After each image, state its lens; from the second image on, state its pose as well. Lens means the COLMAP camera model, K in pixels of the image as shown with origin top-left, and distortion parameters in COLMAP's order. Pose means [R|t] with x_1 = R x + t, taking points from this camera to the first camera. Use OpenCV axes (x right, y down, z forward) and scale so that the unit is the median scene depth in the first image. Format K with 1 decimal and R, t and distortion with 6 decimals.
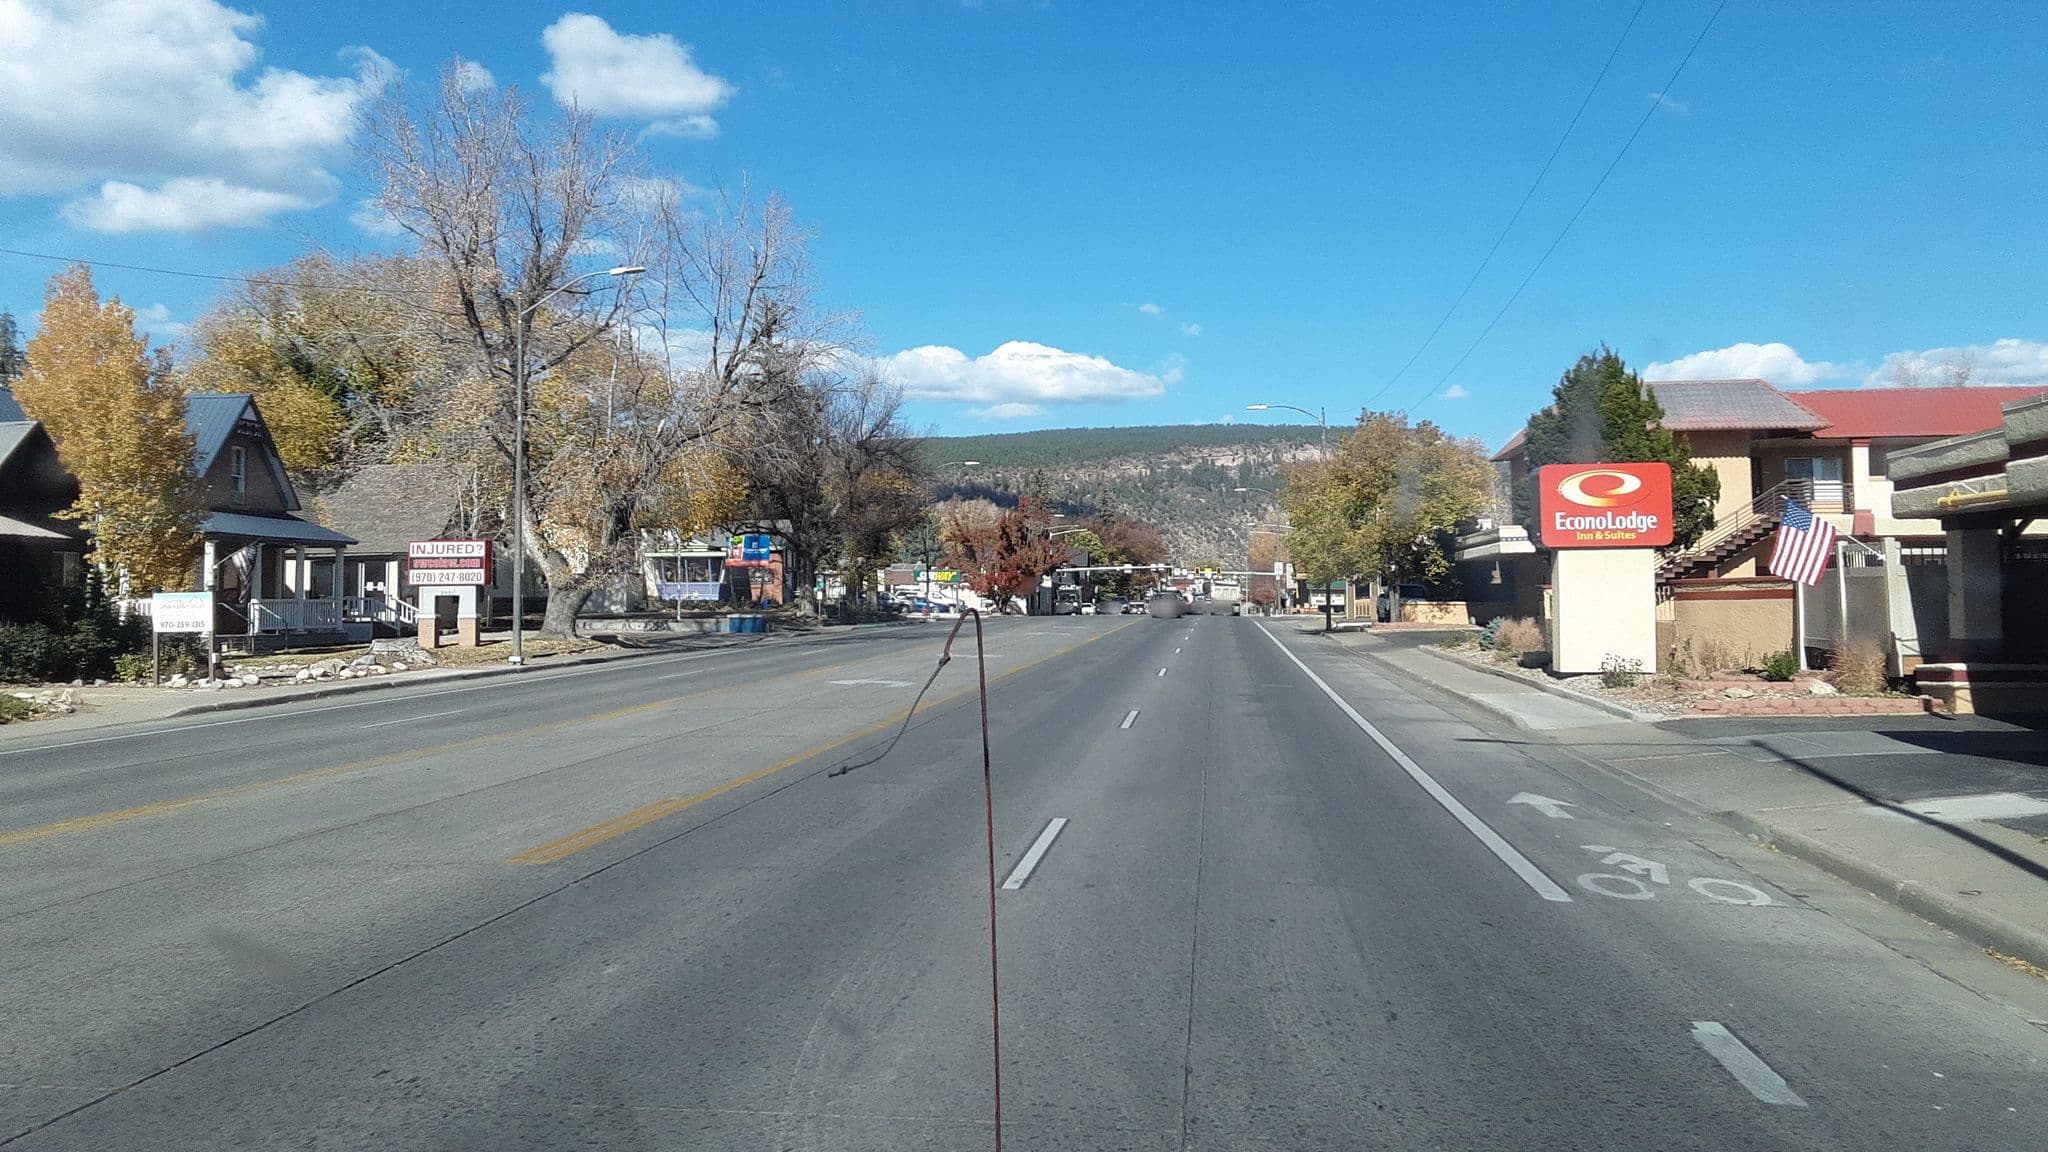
lens RADIAL K [[1479.5, 0, 1055.6], [0, 1479.5, 574.3], [0, 0, 1]] dist [0.006424, 0.001515]
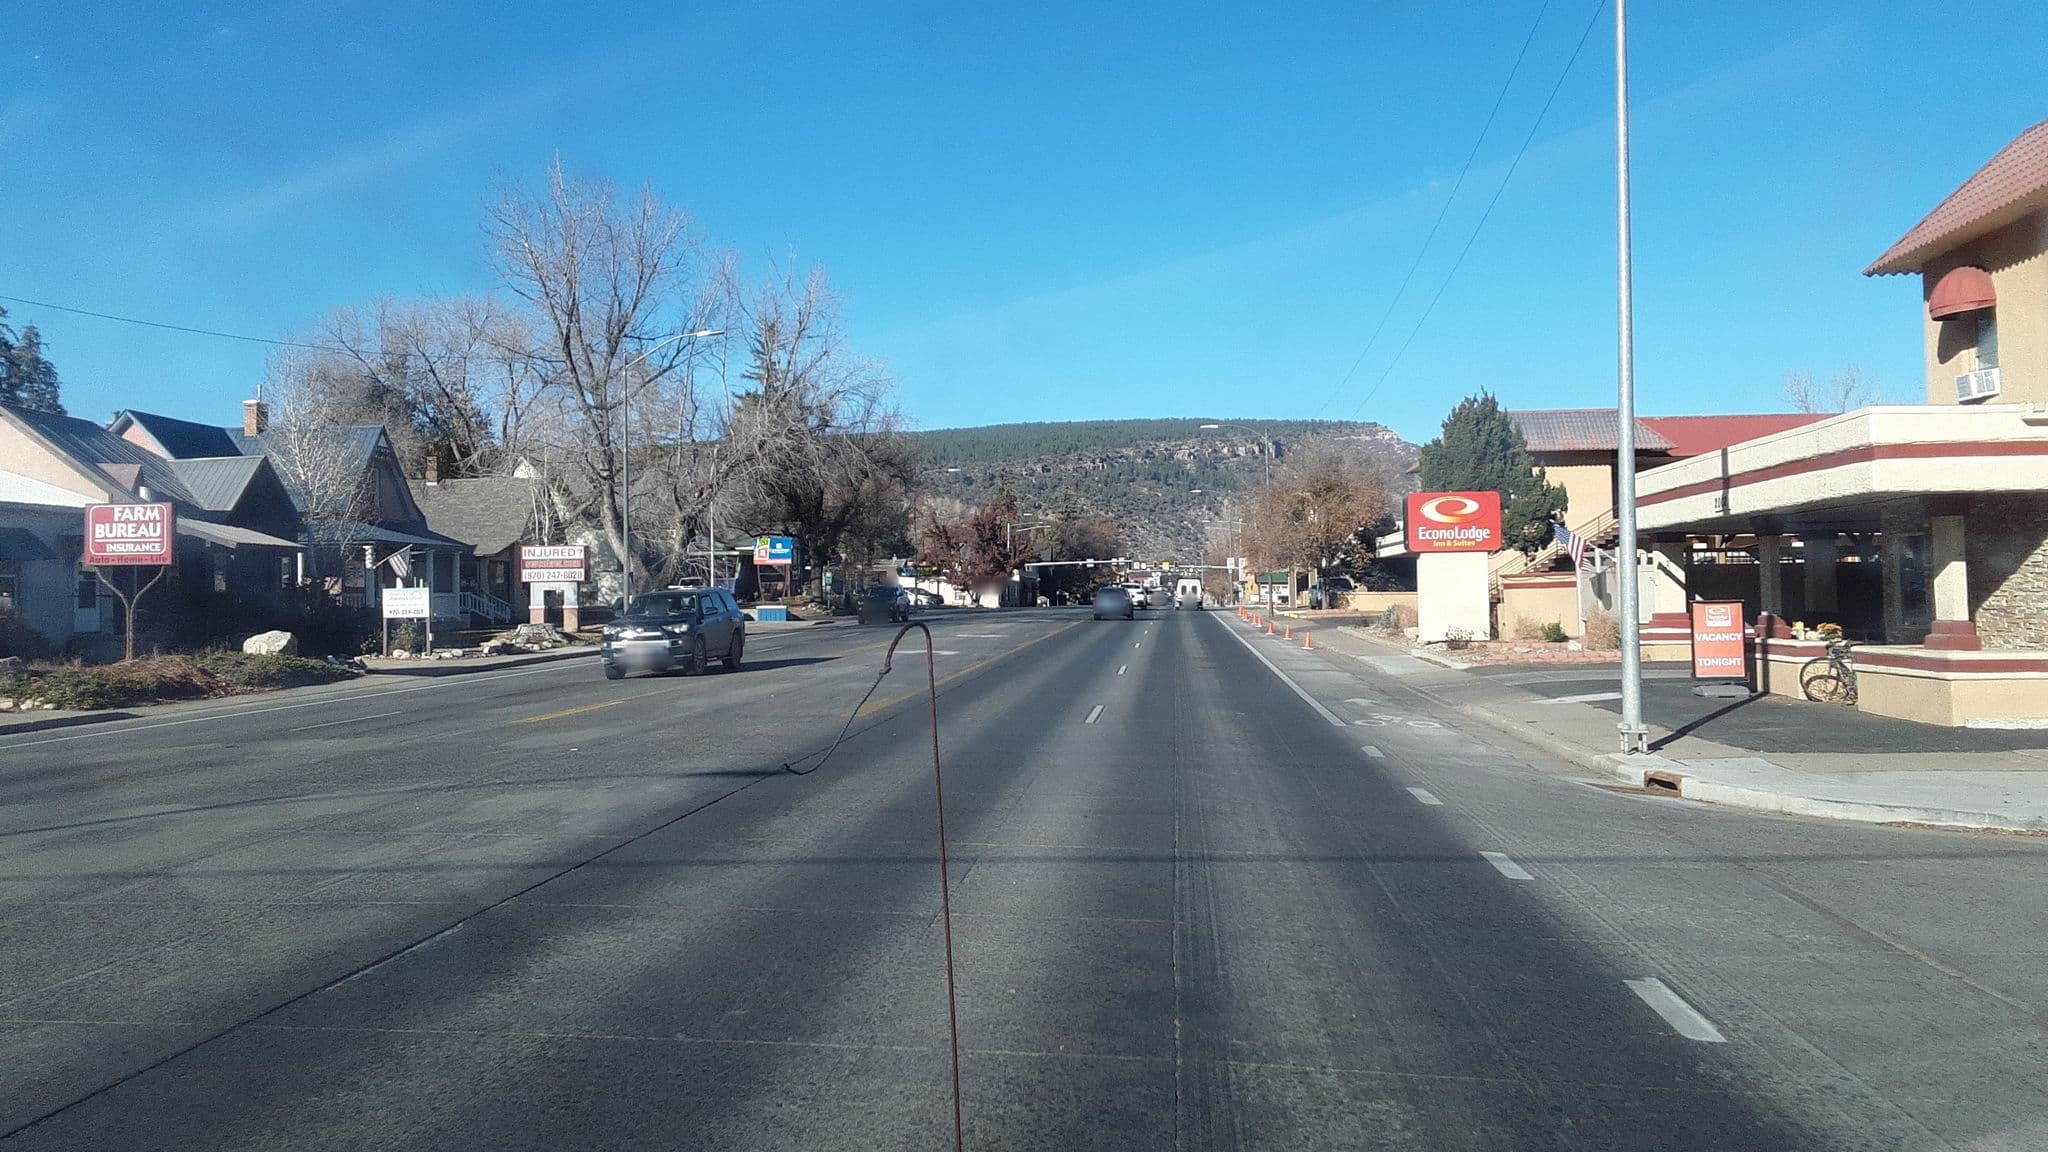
lens RADIAL K [[1726.7, 0, 1024.0], [0, 1726.7, 576.0], [0, 0, 1]] dist [-0.006395, -0.001394]
pose [[0.999709, -0.004255, 0.023752, -0.051685], [0.004099, 0.999970, 0.006630, -0.005285], [-0.023779, -0.006530, 0.999696, -0.428327]]
